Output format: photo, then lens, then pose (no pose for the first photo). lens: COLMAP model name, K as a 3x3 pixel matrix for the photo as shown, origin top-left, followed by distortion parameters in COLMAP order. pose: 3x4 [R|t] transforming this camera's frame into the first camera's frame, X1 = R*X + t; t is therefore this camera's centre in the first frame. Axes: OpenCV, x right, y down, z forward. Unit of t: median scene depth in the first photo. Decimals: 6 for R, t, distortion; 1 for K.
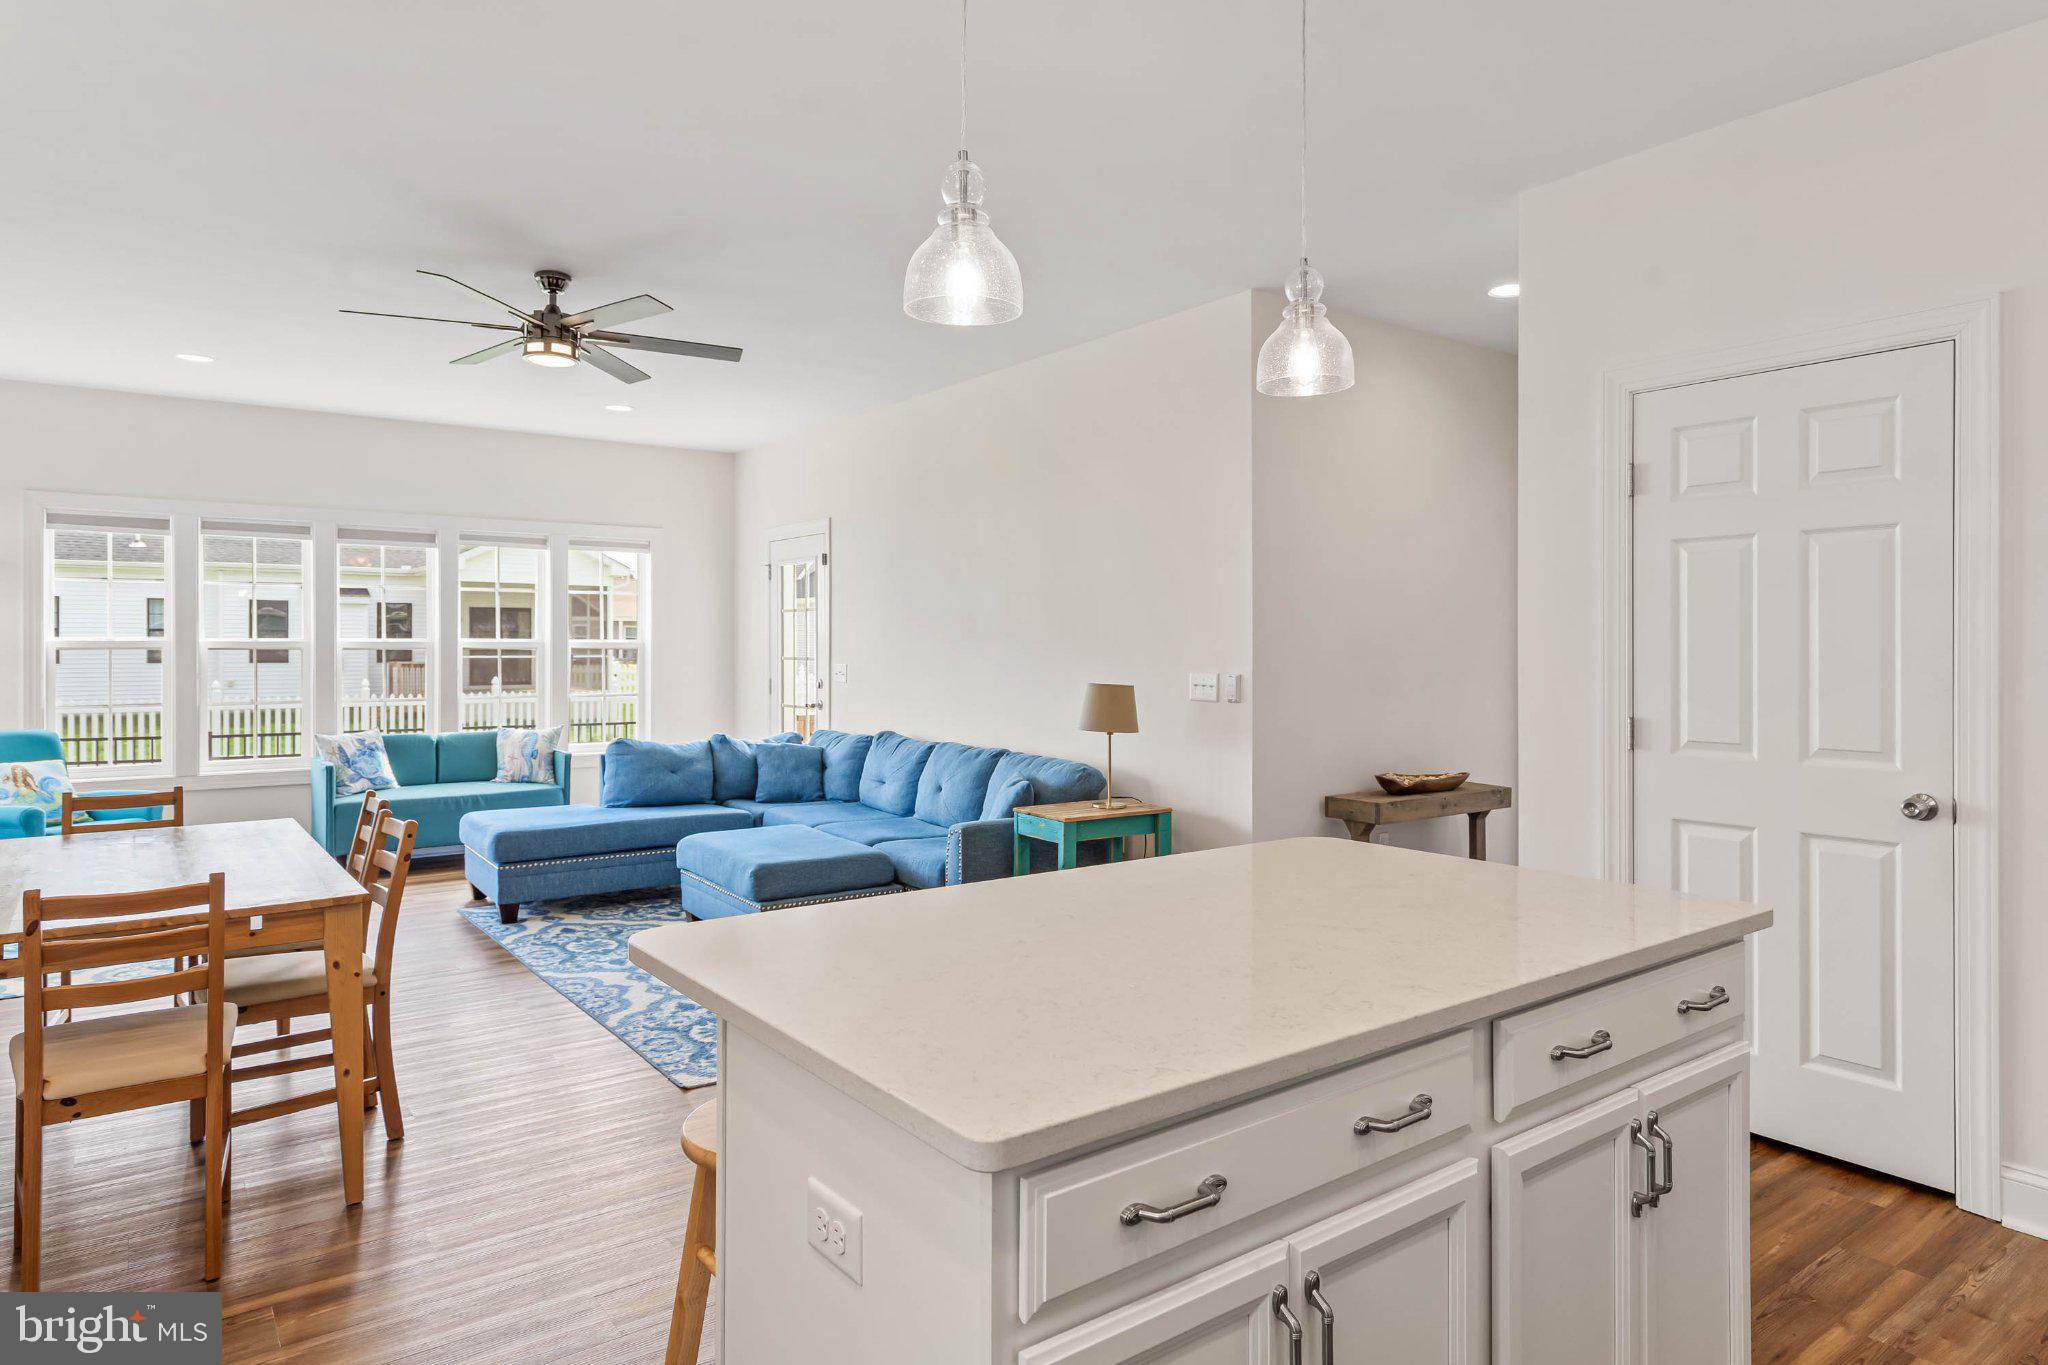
lens RADIAL K [[1170.2, 0, 991.2], [0, 1170.2, 651.7], [0, 0, 1]] dist [0.002908, -0.002626]
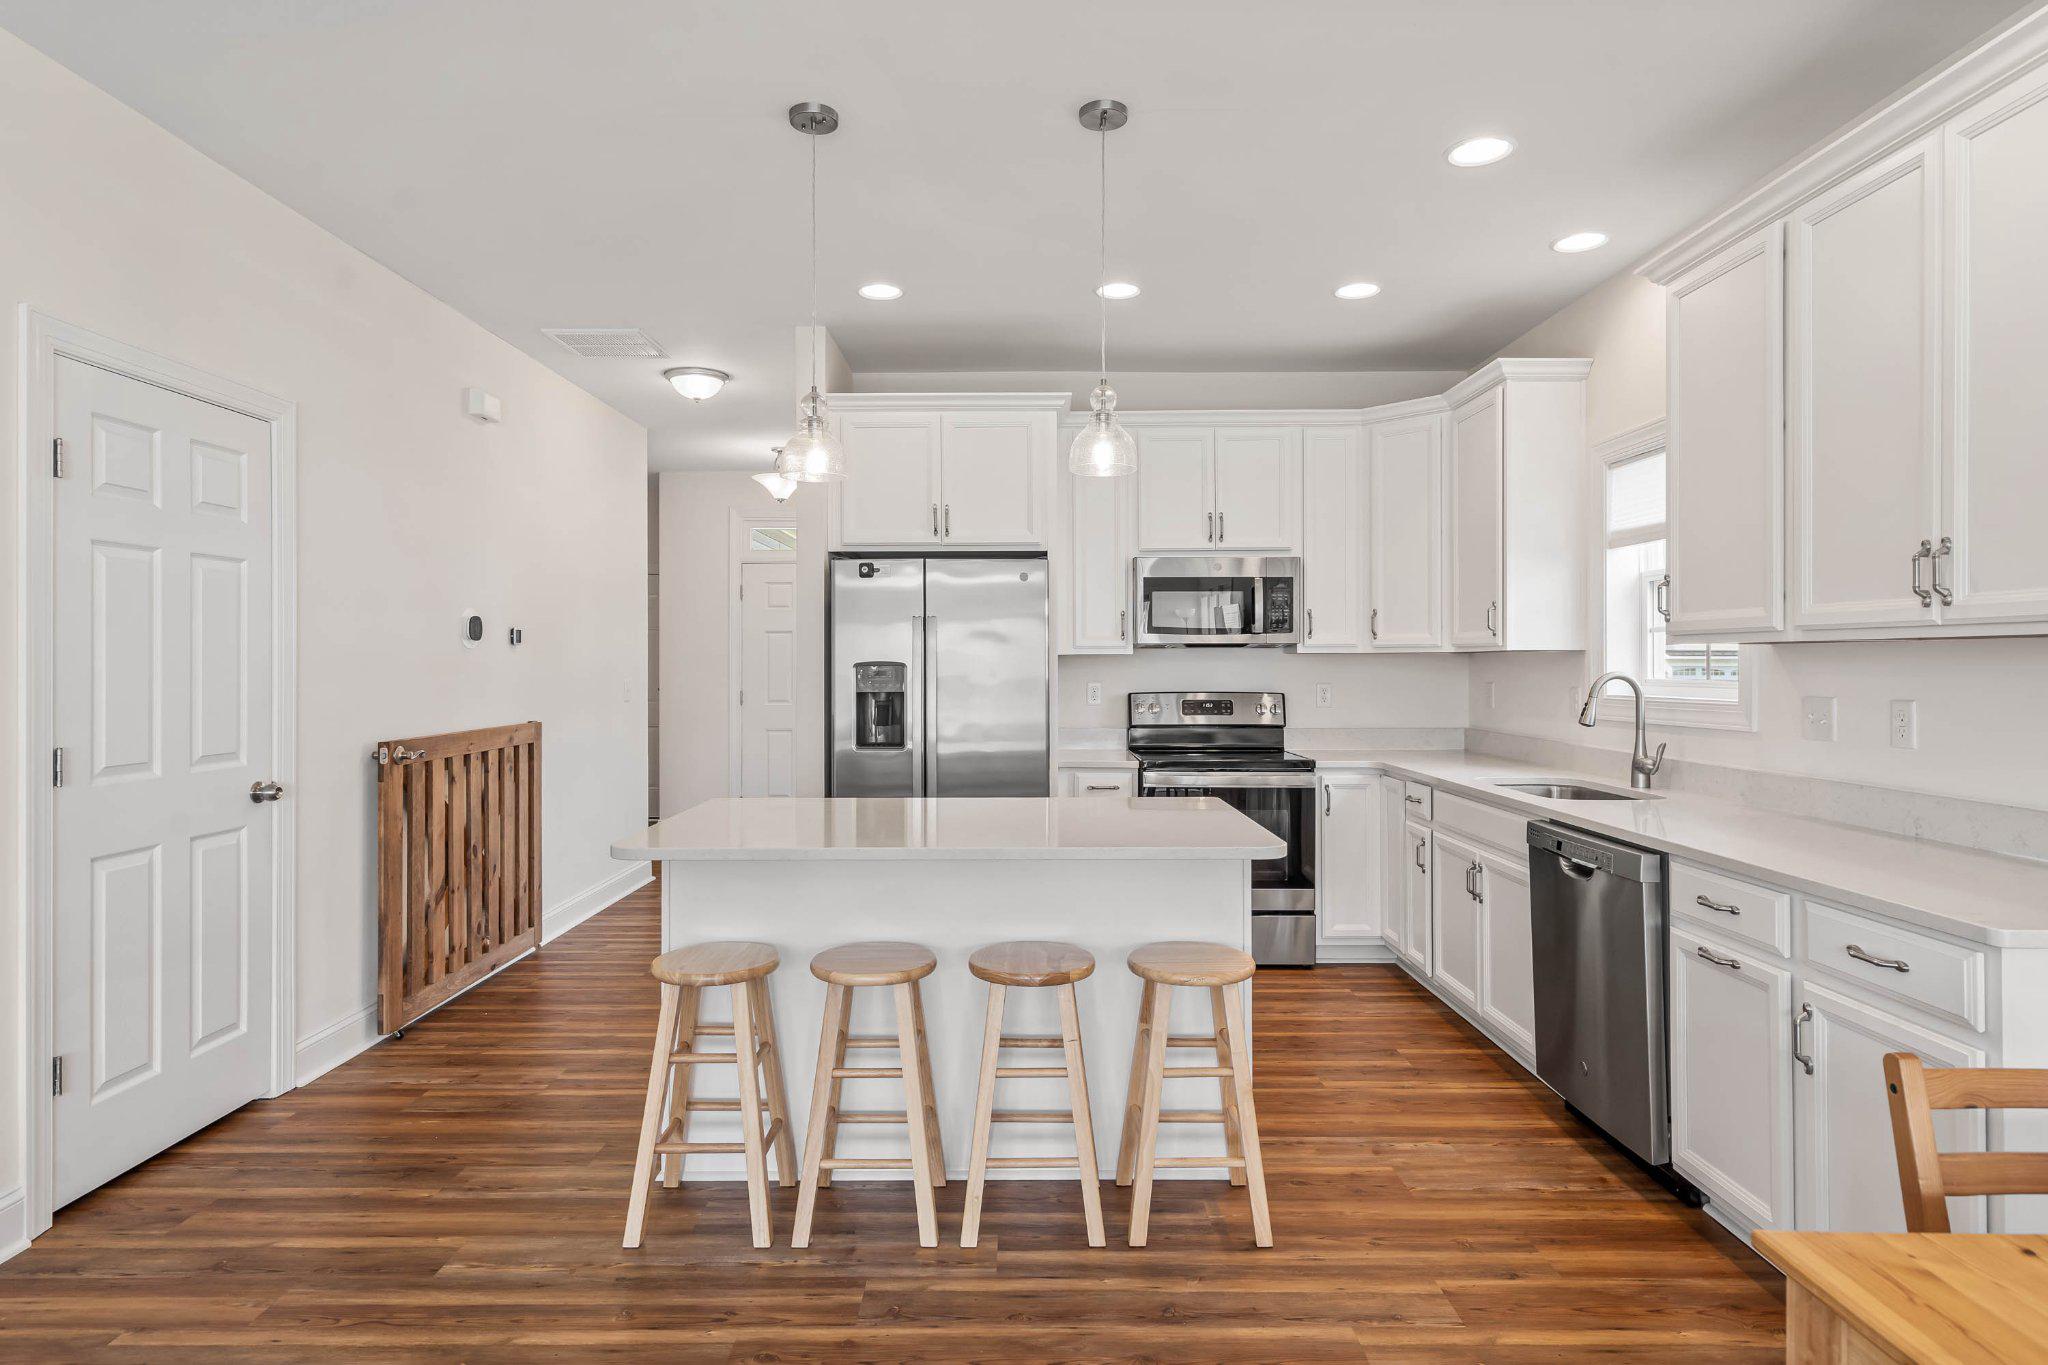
lens RADIAL K [[1110.3, 0, 1029.7], [0, 1110.3, 663.8], [0, 0, 1]] dist [-0.000612, 0.001014]
pose [[-0.817748, -0.000740, 0.575576, -0.261849], [0.000689, 0.999997, 0.002265, -0.002394], [-0.575576, 0.002249, -0.817745, 0.709276]]
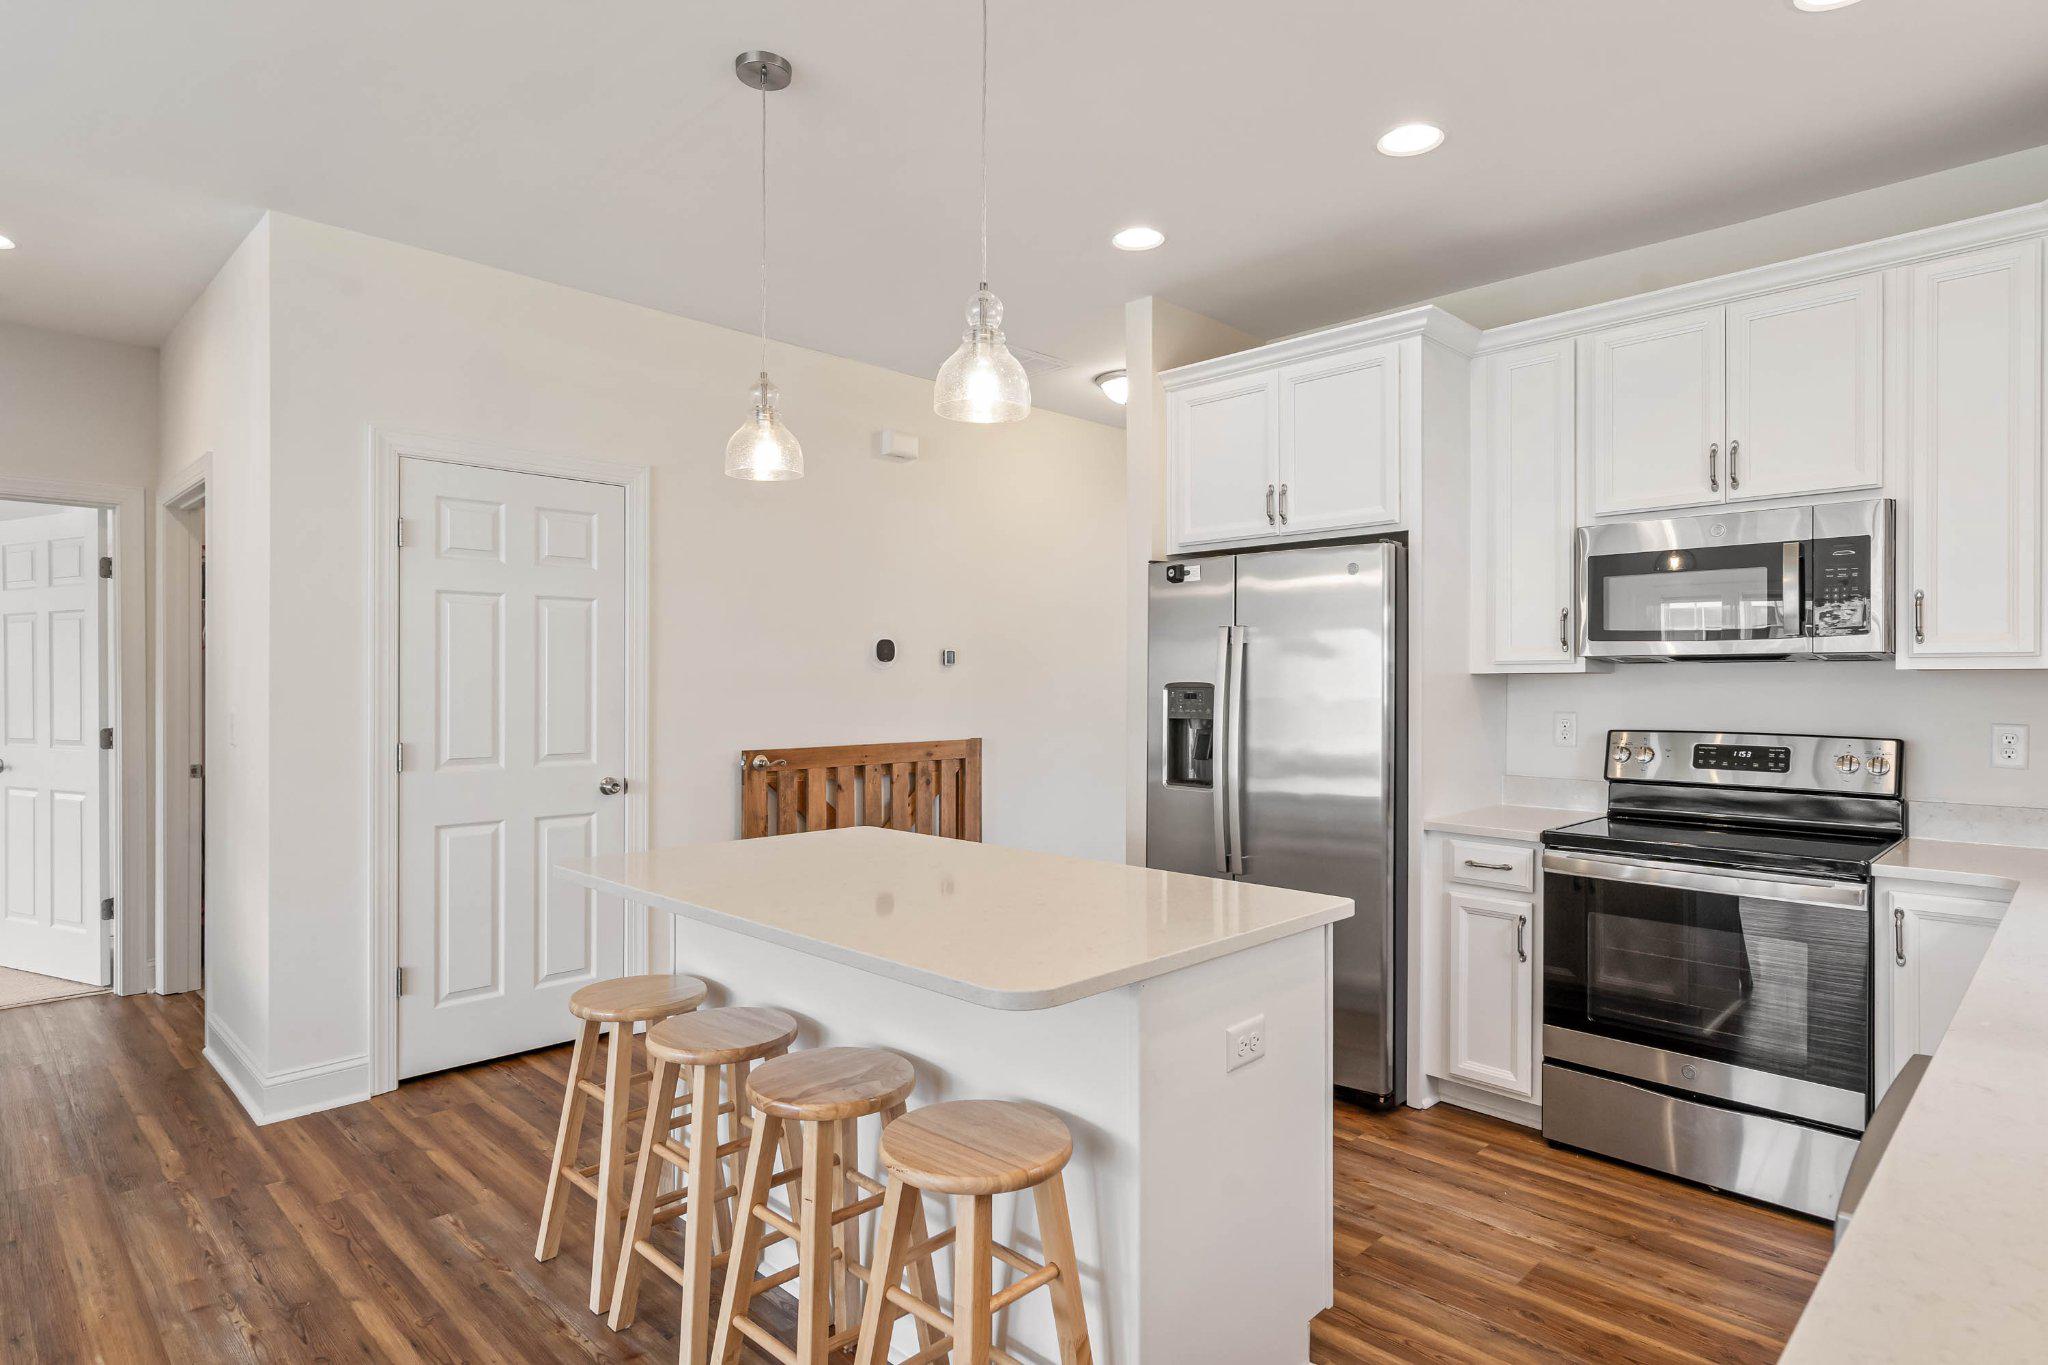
lens RADIAL K [[1110.3, 0, 1018.9], [0, 1110.3, 682.9], [0, 0, 1]] dist [-0.000612, 0.001014]
pose [[-0.174848, -0.002454, 0.984592, -0.348542], [-0.001855, 0.999996, 0.002163, -0.003116], [-0.984594, -0.001449, -0.174852, 0.343452]]
